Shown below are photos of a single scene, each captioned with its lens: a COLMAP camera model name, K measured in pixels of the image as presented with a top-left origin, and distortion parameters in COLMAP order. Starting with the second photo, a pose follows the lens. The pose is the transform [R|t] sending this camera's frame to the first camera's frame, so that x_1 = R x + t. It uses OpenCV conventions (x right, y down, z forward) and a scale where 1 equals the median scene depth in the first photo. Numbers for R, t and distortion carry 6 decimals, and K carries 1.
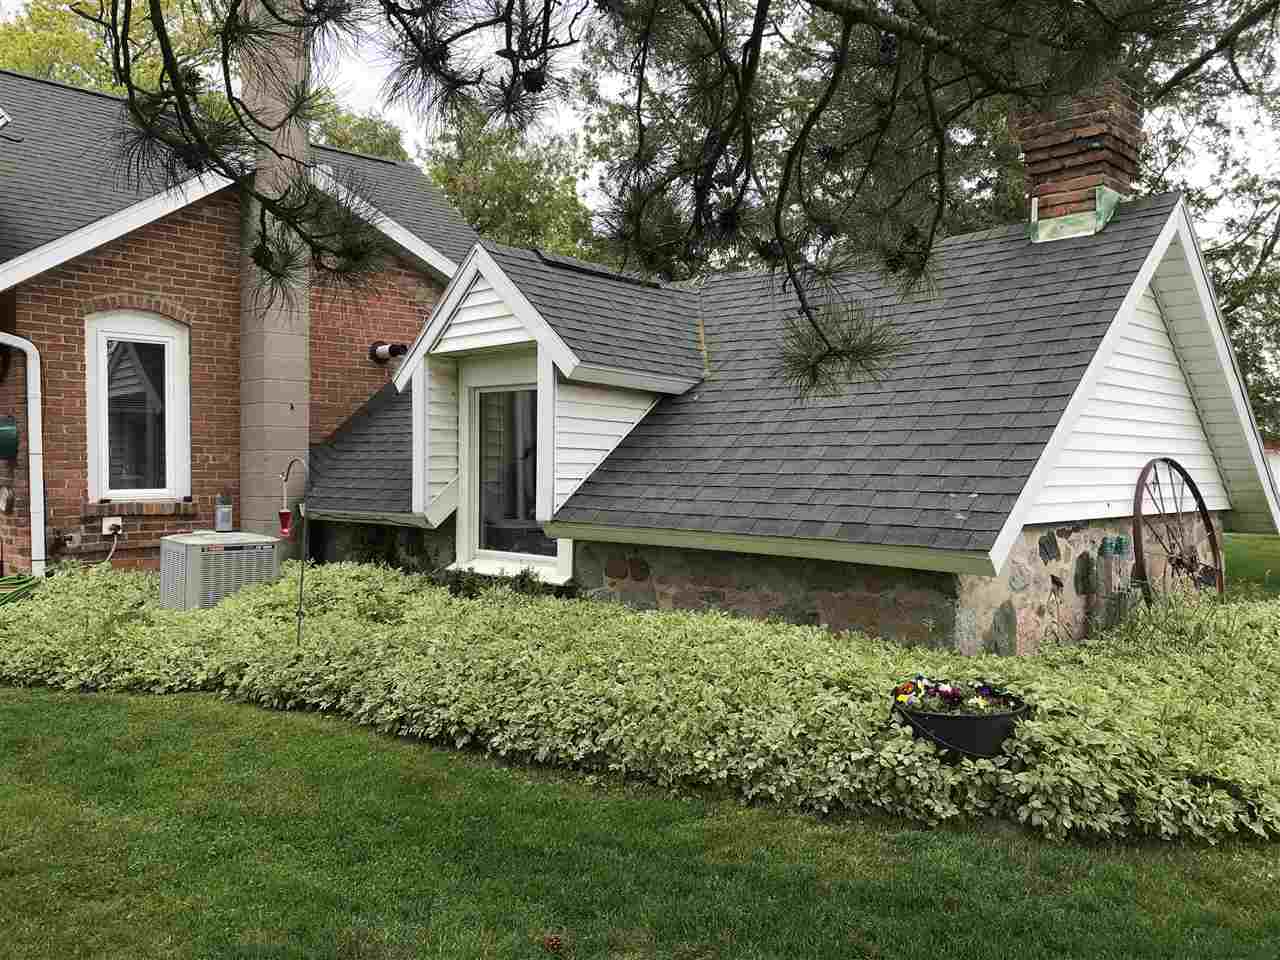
lens RADIAL K [[1034.2, 0, 638.7], [0, 1034.2, 475.9], [0, 0, 1]] dist [0.015716, -0.005022]
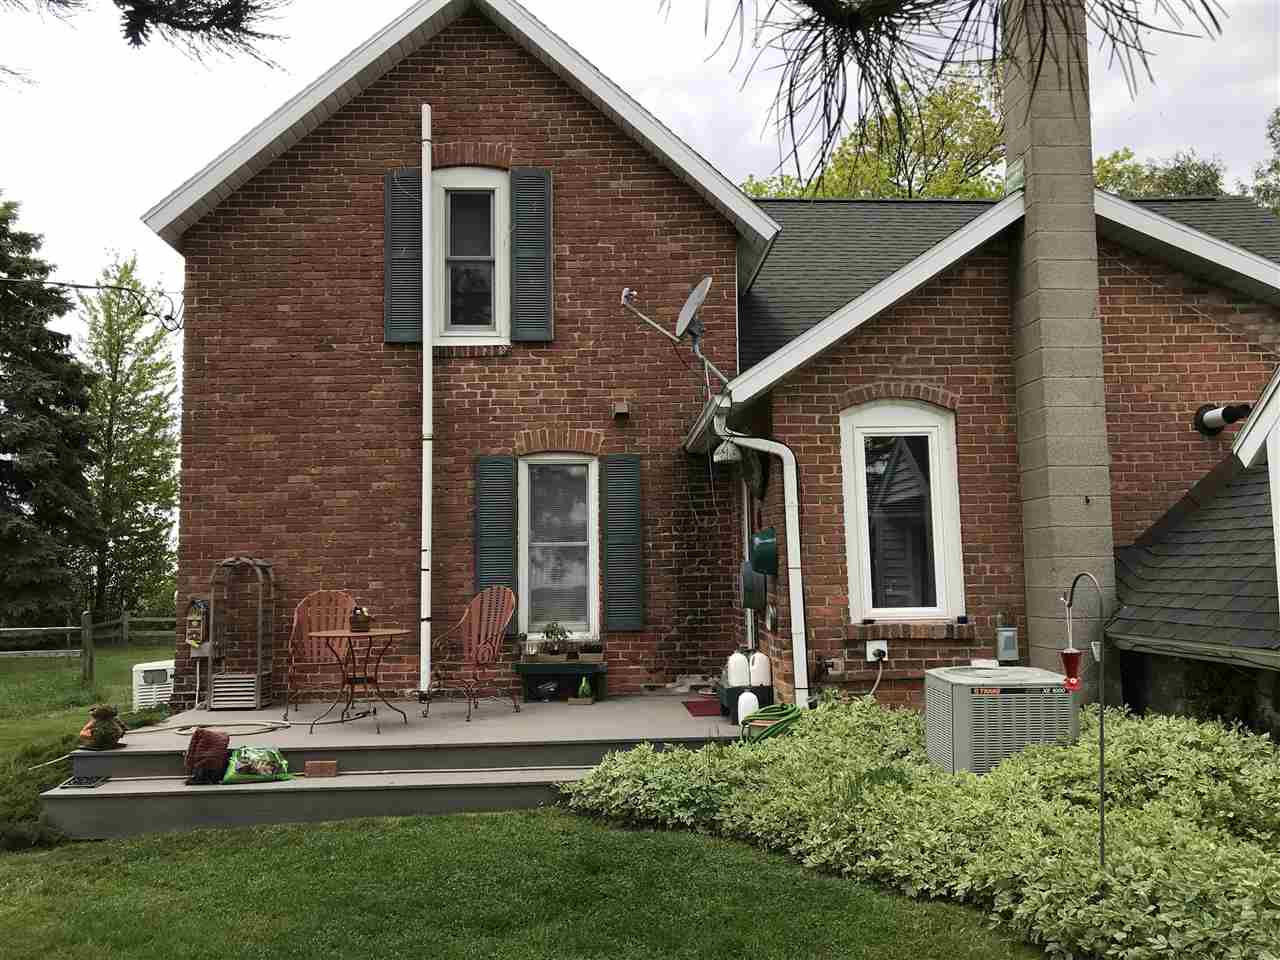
lens RADIAL K [[1034.2, 0, 638.3], [0, 1034.2, 473.1], [0, 0, 1]] dist [0.015716, -0.005022]
pose [[0.731249, -0.080008, -0.677403, -0.063361], [0.010208, 0.994270, -0.106414, -0.009178], [0.682035, 0.070900, 0.727875, 0.241533]]
